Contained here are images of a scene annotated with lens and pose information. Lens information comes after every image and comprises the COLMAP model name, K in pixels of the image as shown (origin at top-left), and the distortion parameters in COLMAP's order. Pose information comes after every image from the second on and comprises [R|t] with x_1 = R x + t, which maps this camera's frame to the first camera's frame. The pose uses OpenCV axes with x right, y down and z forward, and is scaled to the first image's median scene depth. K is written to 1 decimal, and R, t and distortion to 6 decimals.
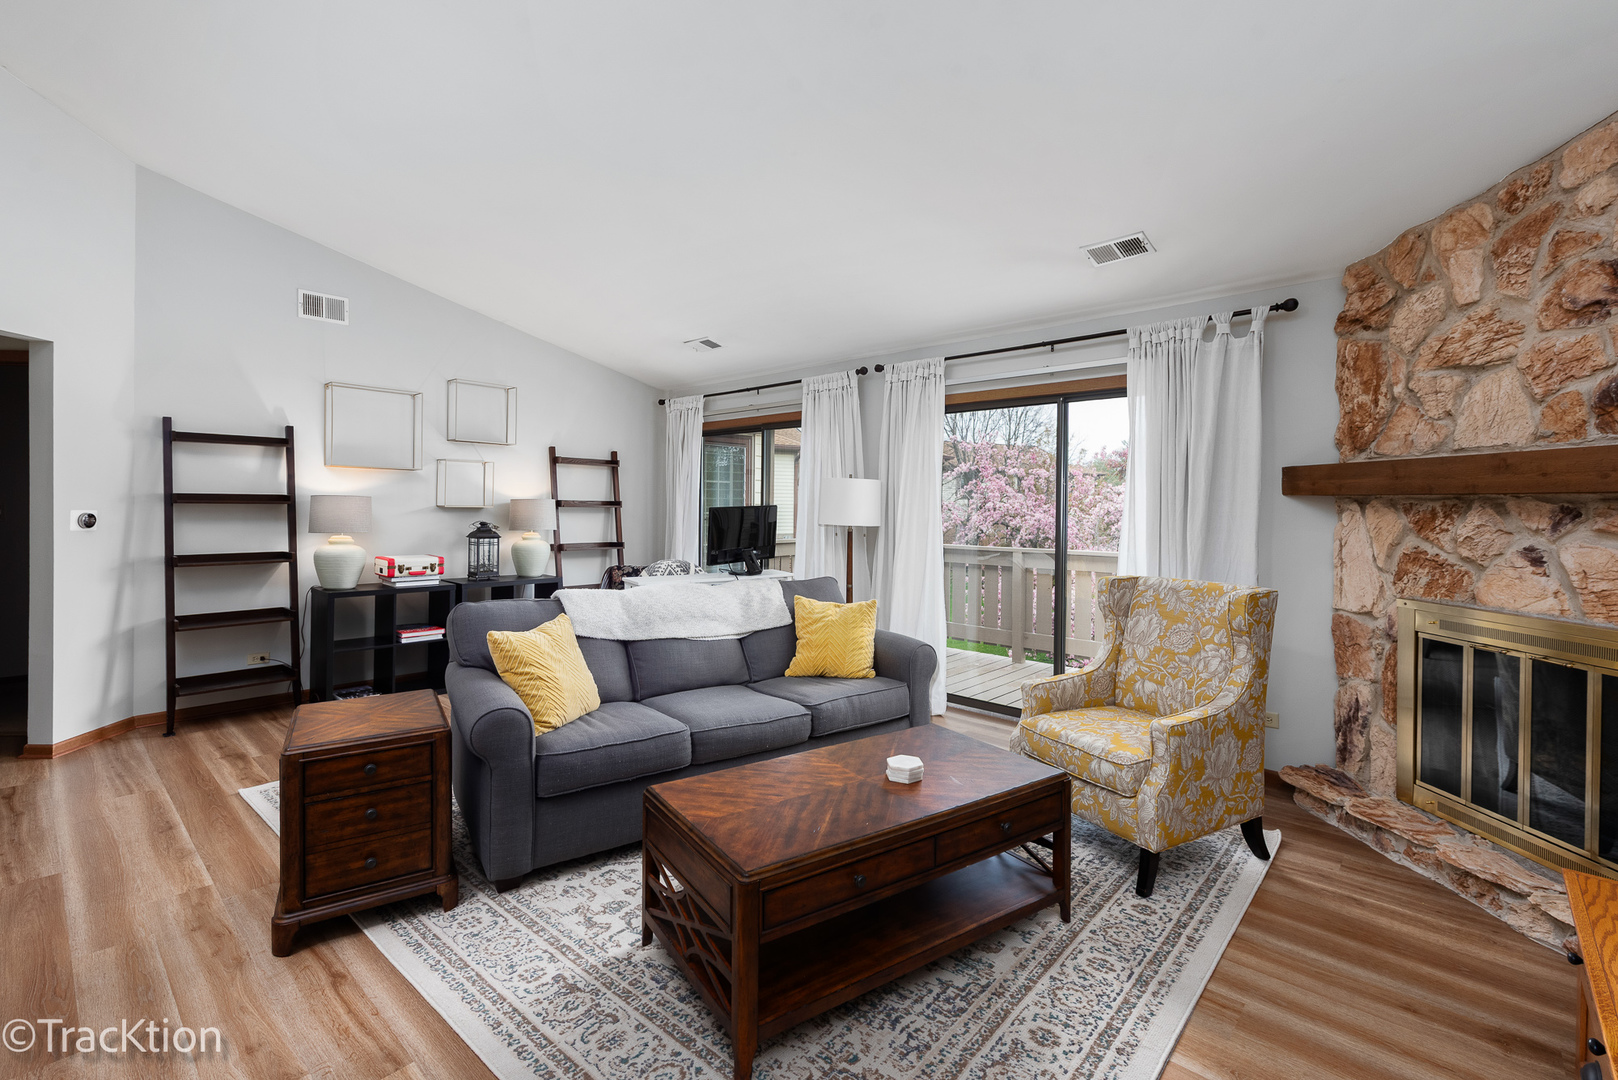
lens RADIAL K [[712.9, 0, 818.2], [0, 712.9, 513.5], [0, 0, 1]] dist [0.011033, -0.000012]
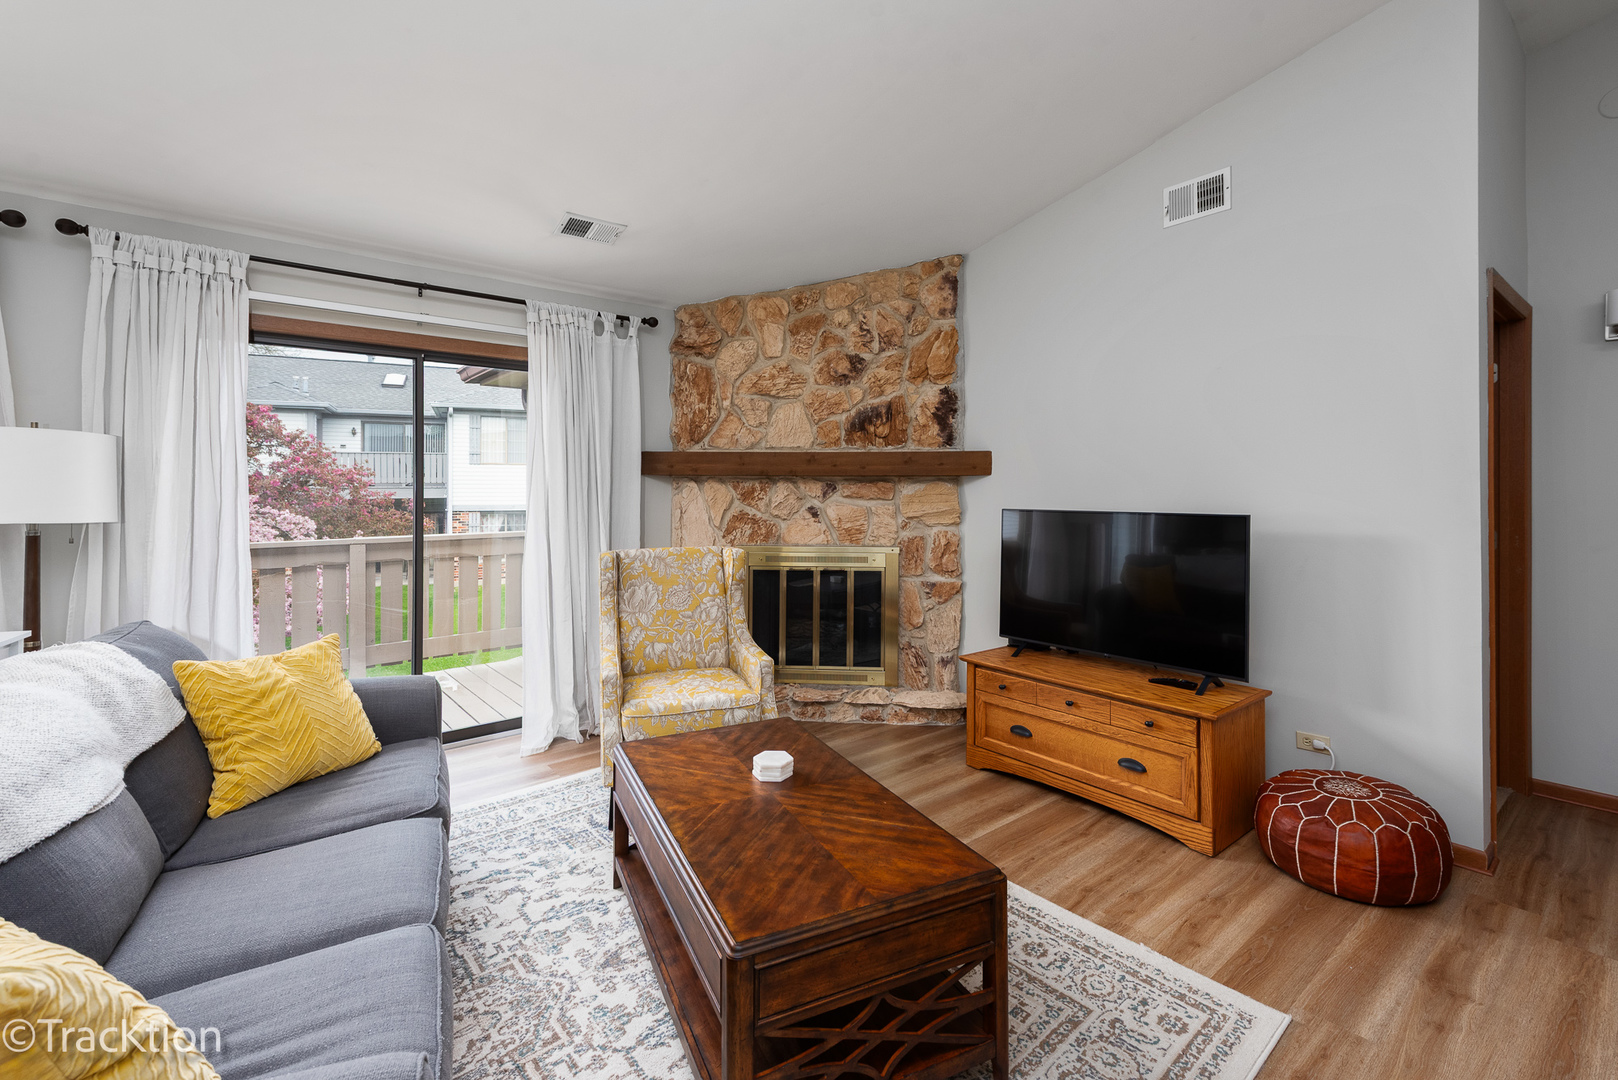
lens RADIAL K [[728.4, 0, 791.3], [0, 728.4, 490.9], [0, 0, 1]] dist [0.001766, -0.000251]
pose [[0.154355, -0.011041, 0.987954, -0.608057], [0.012230, 0.999882, 0.009264, -0.006850], [-0.987940, 0.010652, 0.154472, 0.620975]]
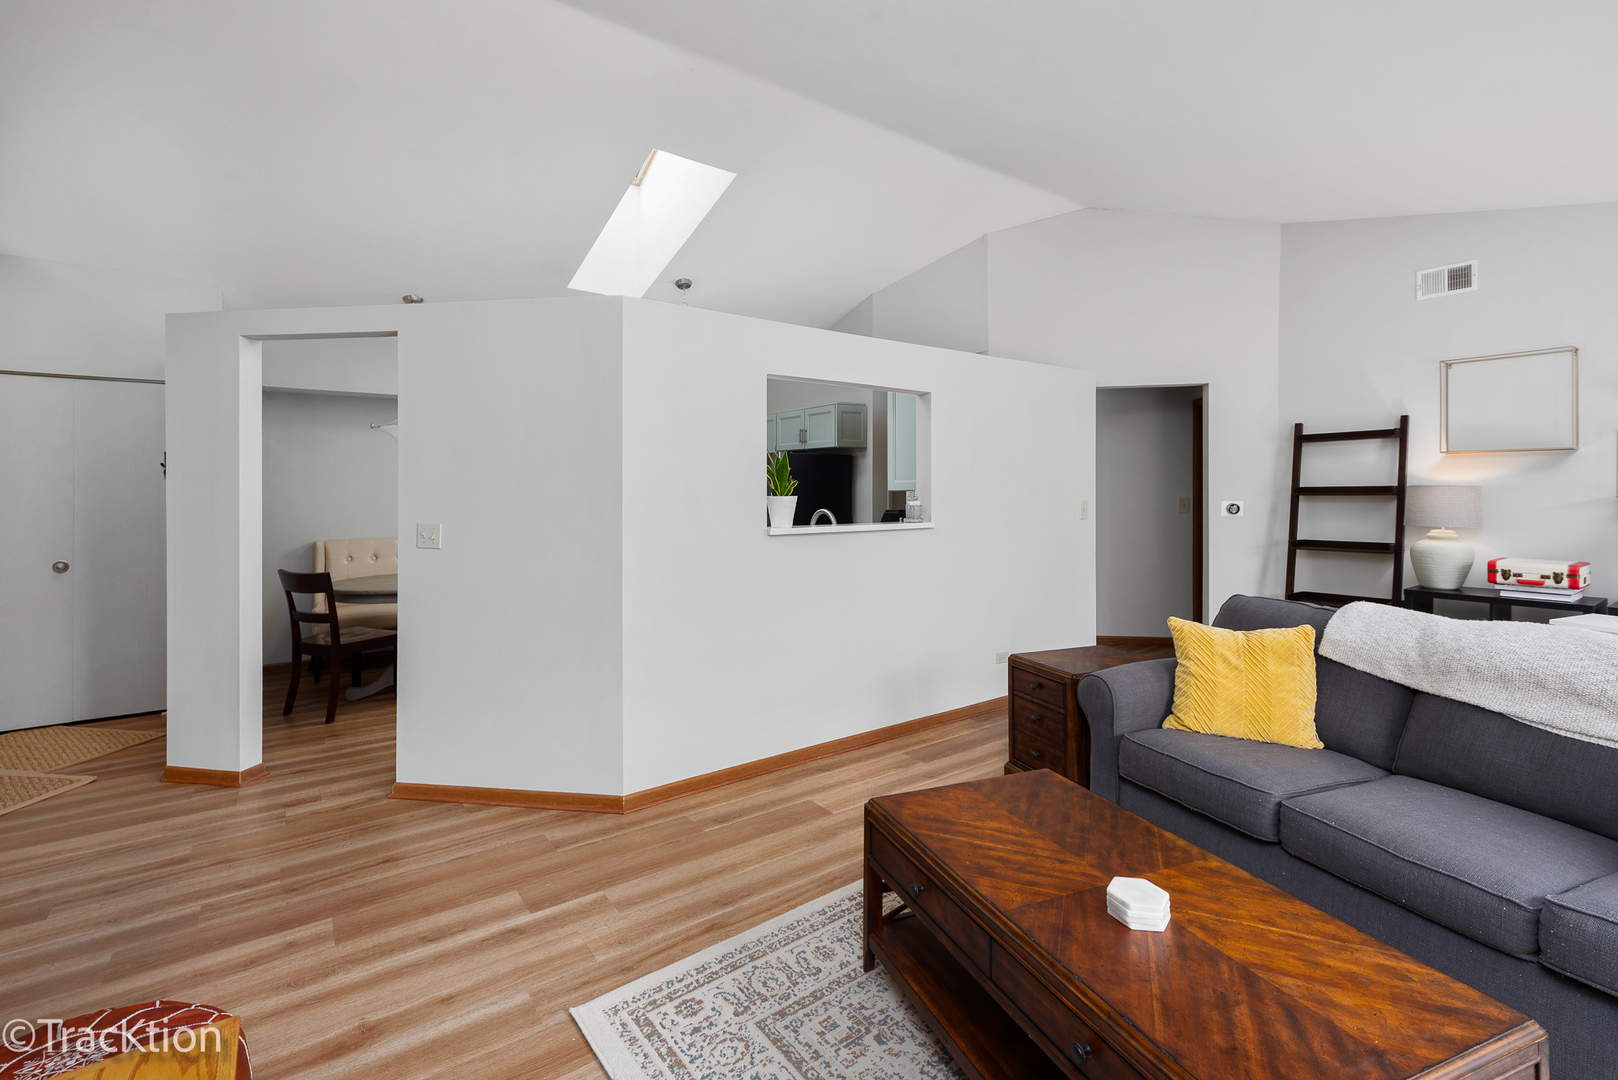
lens RADIAL K [[712.9, 0, 818.2], [0, 712.9, 513.5], [0, 0, 1]] dist [0.011033, -0.000012]
pose [[-0.180668, 0.016778, -0.983401, 0.588566], [-0.009798, 0.999774, 0.018858, 0.001315], [0.983495, 0.013042, -0.180463, 0.624322]]
